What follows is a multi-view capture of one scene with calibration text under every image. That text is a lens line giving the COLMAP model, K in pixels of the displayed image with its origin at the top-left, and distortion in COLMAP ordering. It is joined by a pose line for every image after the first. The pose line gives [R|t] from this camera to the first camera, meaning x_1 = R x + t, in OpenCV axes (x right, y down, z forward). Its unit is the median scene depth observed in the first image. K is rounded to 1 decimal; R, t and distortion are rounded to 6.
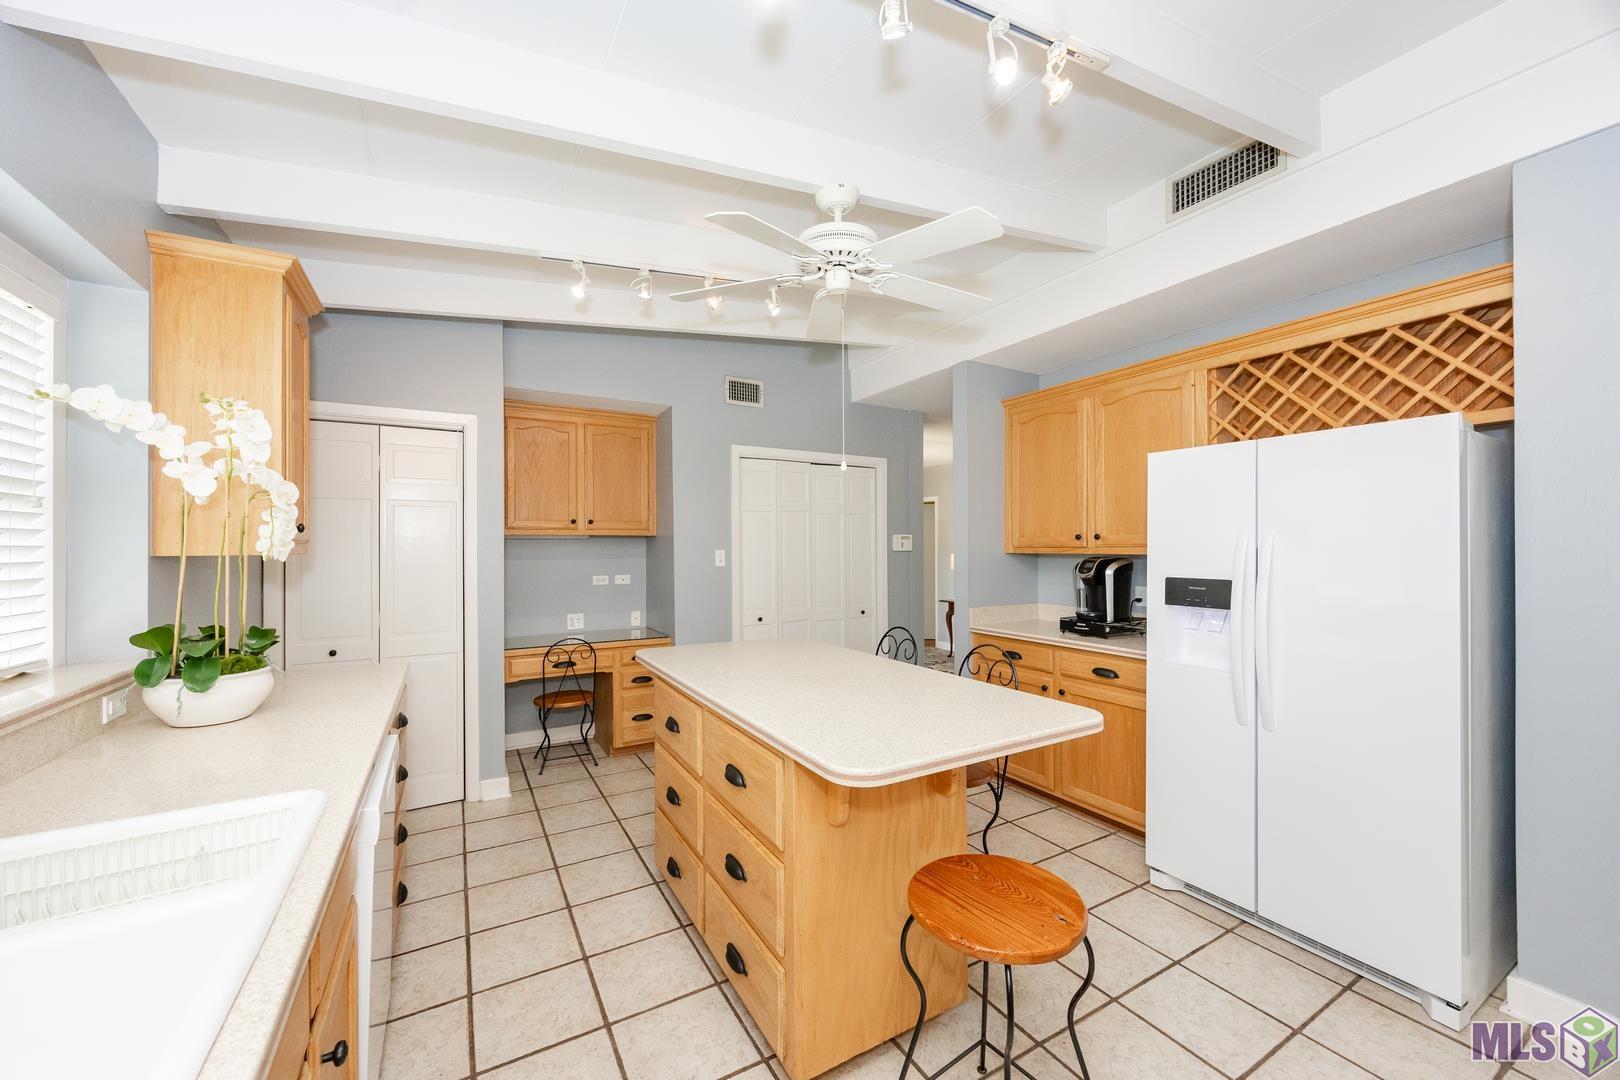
lens RADIAL K [[626.6, 0, 810.0], [0, 626.6, 540.0], [0, 0, 1]] dist [-0.001043, -0.000057]
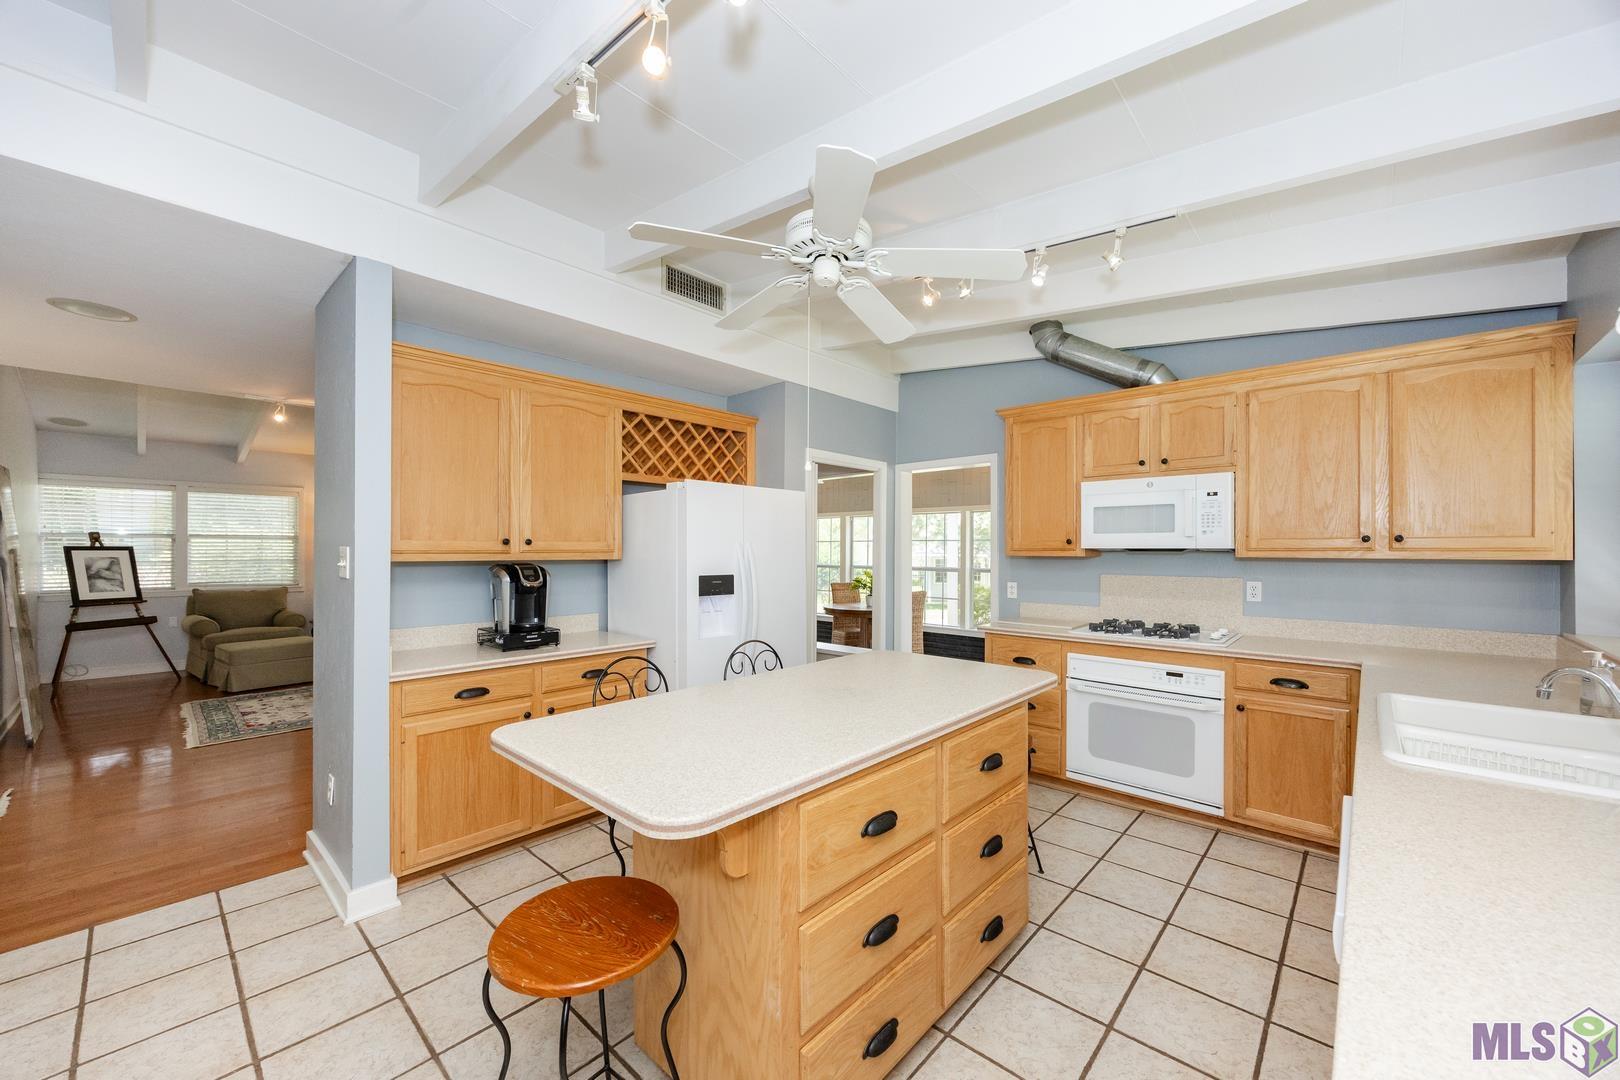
lens RADIAL K [[622.3, 0, 816.8], [0, 622.3, 544.6], [0, 0, 1]] dist [-0.002727, -0.000150]
pose [[-0.317223, 0.012340, 0.948271, -0.682679], [-0.009515, 0.999824, -0.016194, 0.012459], [-0.948303, -0.014160, -0.317050, 1.062176]]
